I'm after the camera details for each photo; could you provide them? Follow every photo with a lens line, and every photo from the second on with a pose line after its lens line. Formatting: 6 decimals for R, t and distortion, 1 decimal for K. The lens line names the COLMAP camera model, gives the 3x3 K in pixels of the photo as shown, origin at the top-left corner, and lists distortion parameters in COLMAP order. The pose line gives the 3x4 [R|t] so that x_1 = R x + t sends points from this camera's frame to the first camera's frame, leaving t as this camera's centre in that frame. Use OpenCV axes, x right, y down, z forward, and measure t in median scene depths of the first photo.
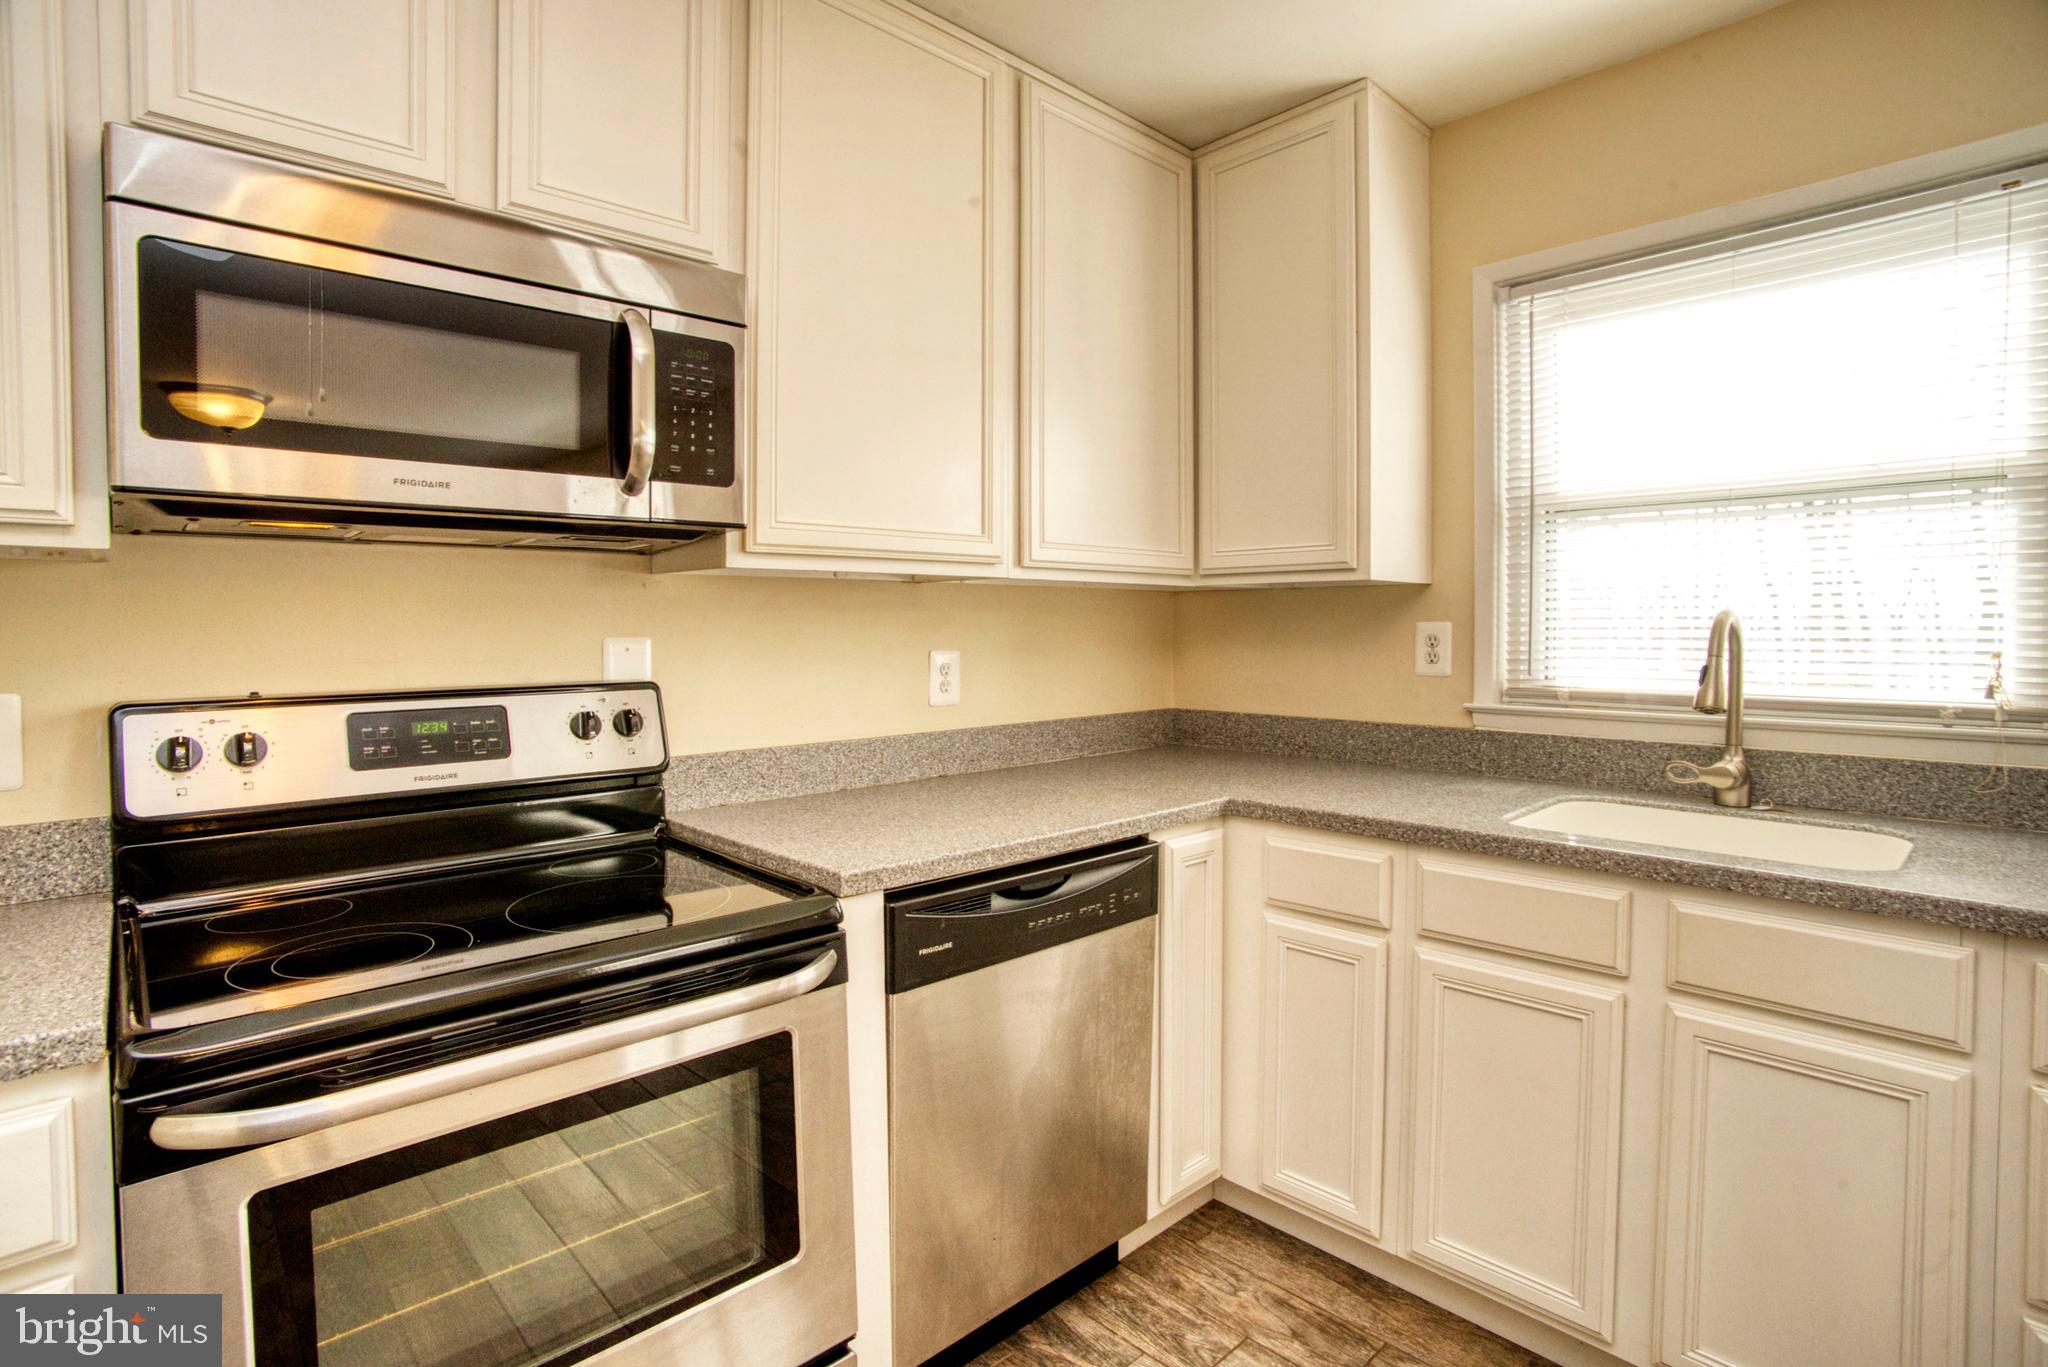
lens RADIAL K [[1025.7, 0, 1052.2], [0, 1025.7, 660.0], [0, 0, 1]] dist [-0.054564, 0.025508]
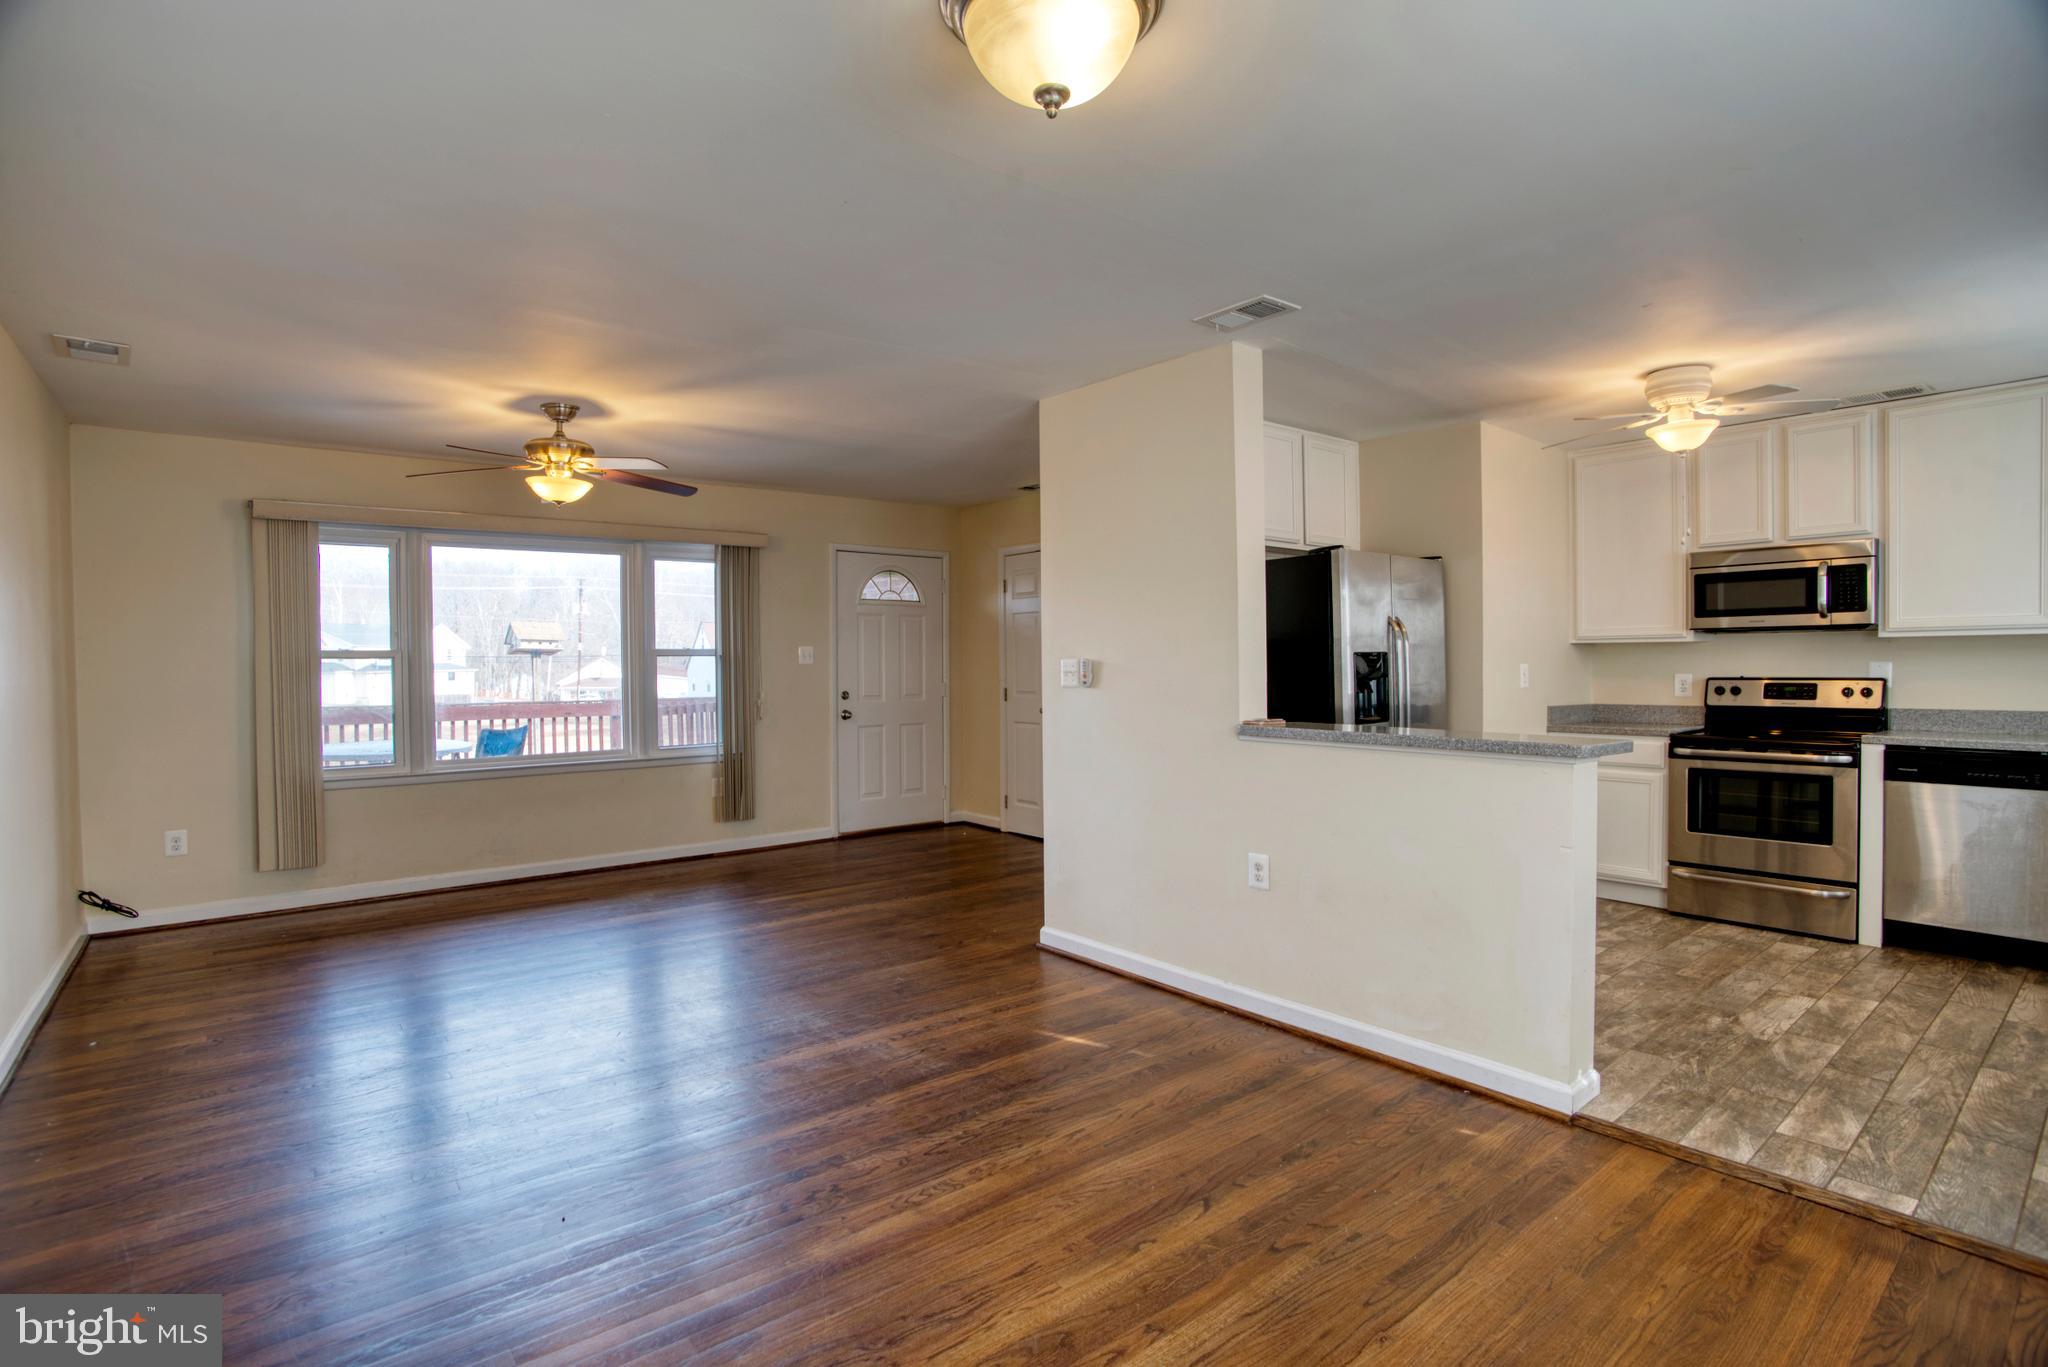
lens RADIAL K [[1025.7, 0, 1020.9], [0, 1025.7, 689.9], [0, 0, 1]] dist [-0.054564, 0.025508]
pose [[-0.049836, 0.024374, -0.998460, 2.657540], [-0.028147, 0.999271, 0.025799, 0.055240], [0.998361, 0.029389, -0.049114, -1.288108]]
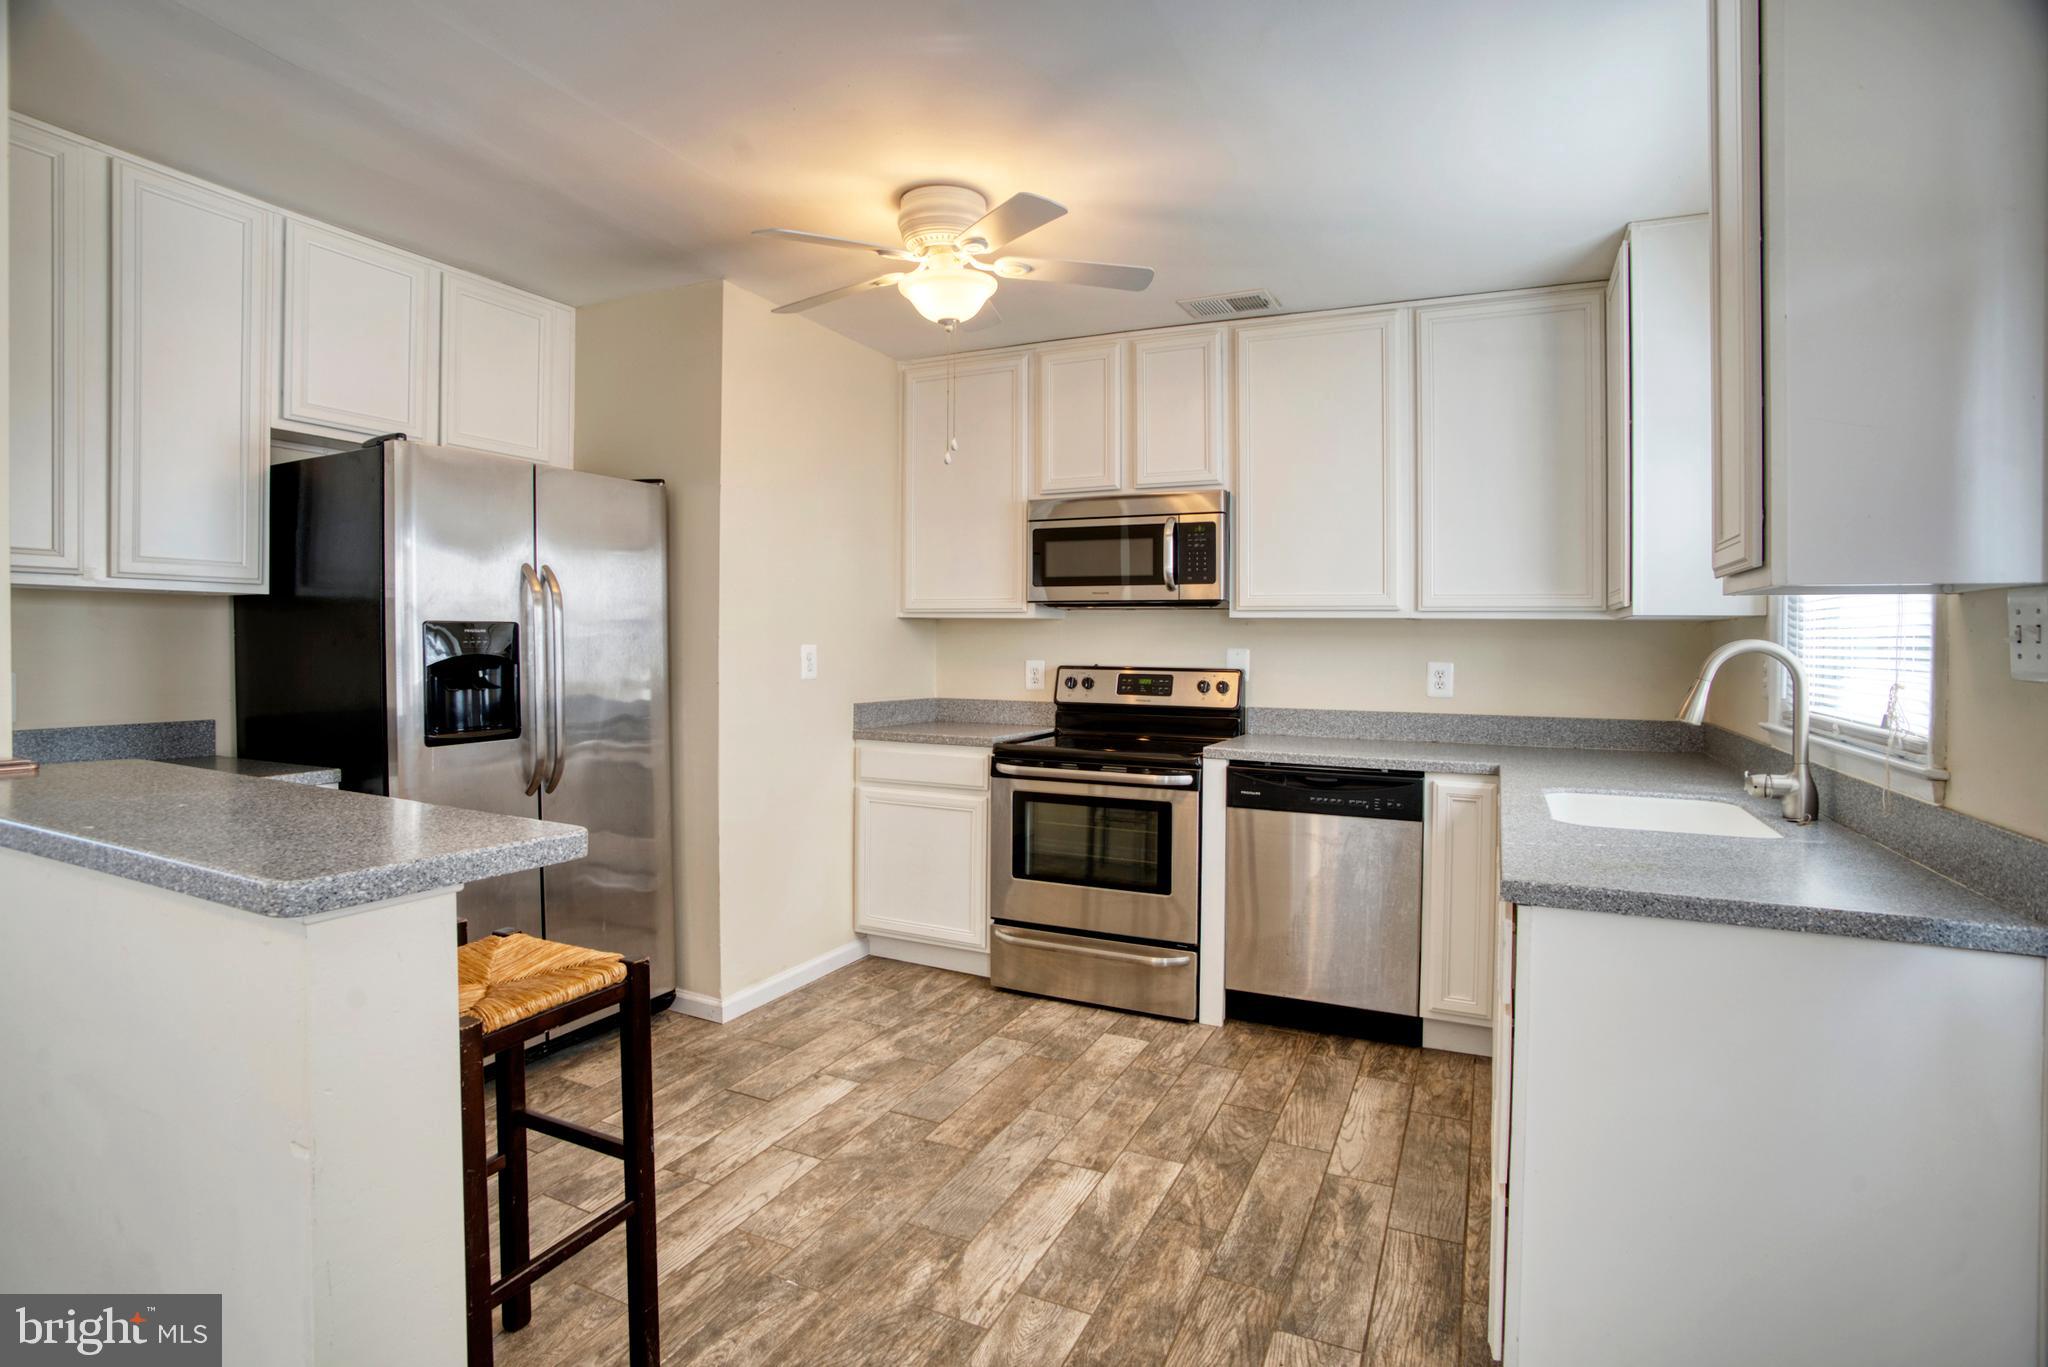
lens RADIAL K [[1025.7, 0, 1003.8], [0, 1025.7, 643.1], [0, 0, 1]] dist [-0.054564, 0.025508]
pose [[0.350975, 0.009136, -0.936340, 1.634797], [-0.044963, 0.998963, -0.007107, 0.004121], [0.935305, 0.044596, 0.351022, -0.247606]]
